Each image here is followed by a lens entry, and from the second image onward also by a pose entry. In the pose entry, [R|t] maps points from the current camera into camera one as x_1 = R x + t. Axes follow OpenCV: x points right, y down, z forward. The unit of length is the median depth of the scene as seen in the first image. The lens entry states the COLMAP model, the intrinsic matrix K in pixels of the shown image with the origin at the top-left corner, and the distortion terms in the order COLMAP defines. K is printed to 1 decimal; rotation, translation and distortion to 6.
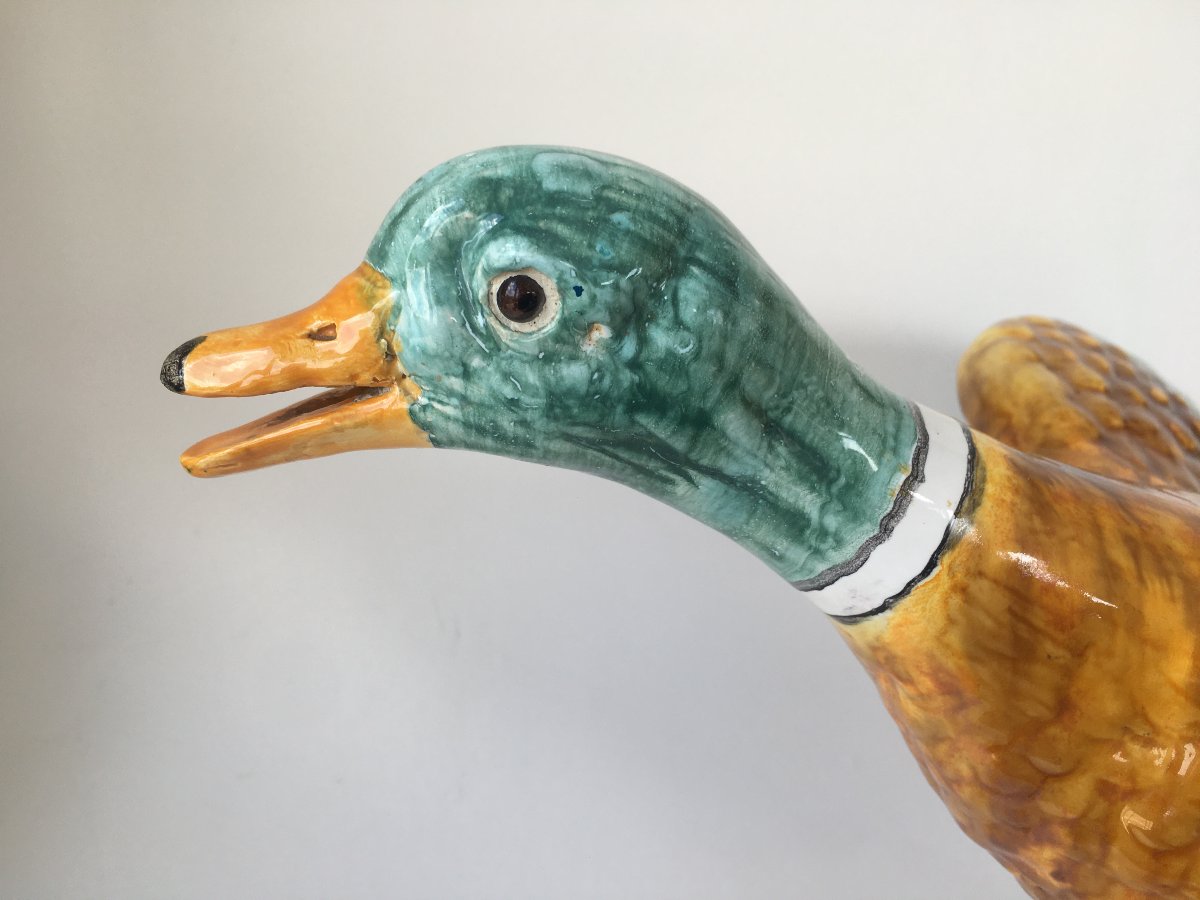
lens RADIAL K [[1027.0, 0, 599.7], [0, 1027.0, 445.9], [0, 0, 1]] dist [0.026536, -0.077299]
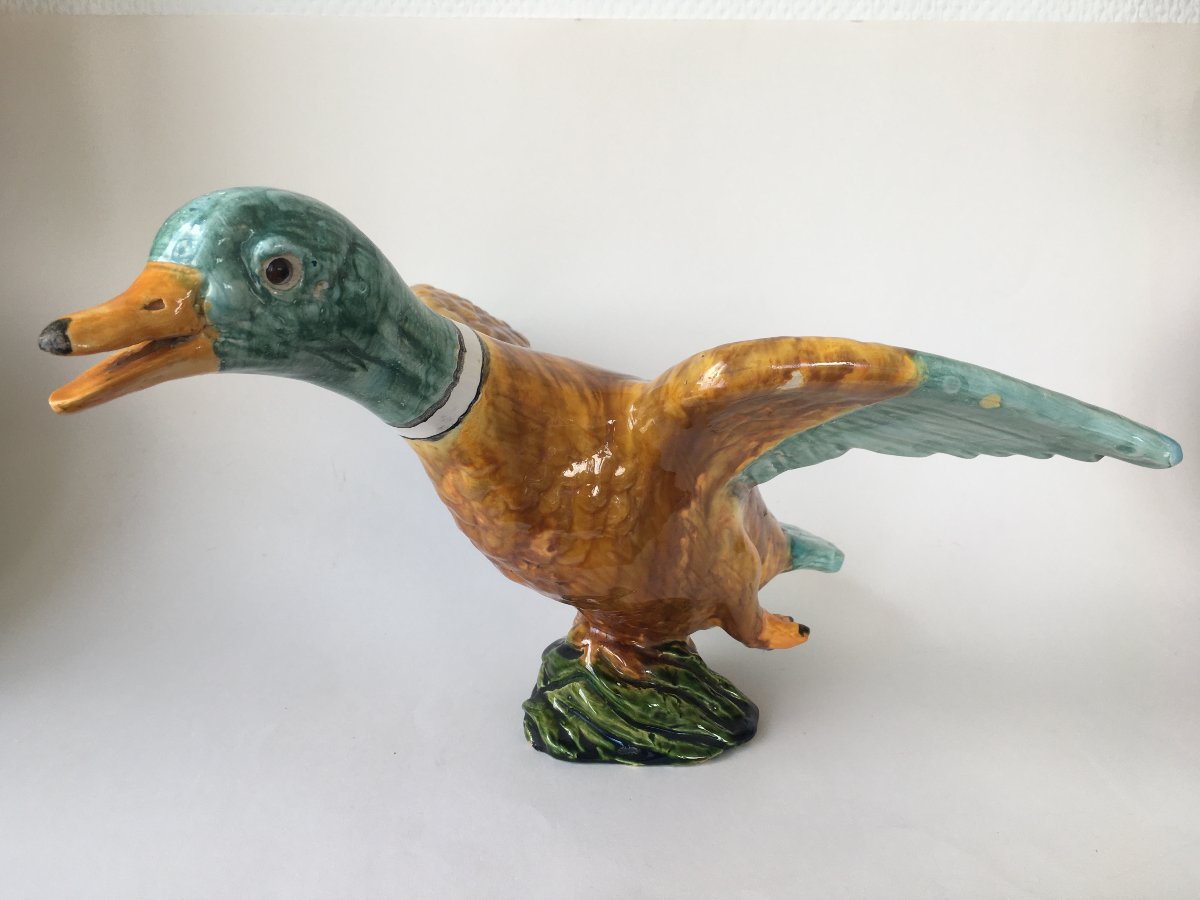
lens RADIAL K [[1027.0, 0, 597.5], [0, 1027.0, 455.3], [0, 0, 1]] dist [0.026536, -0.077299]
pose [[0.730197, -0.199516, 0.653457, -0.871180], [0.210472, 0.975588, 0.062682, 0.167036], [-0.650011, 0.091764, 0.754364, -0.657870]]
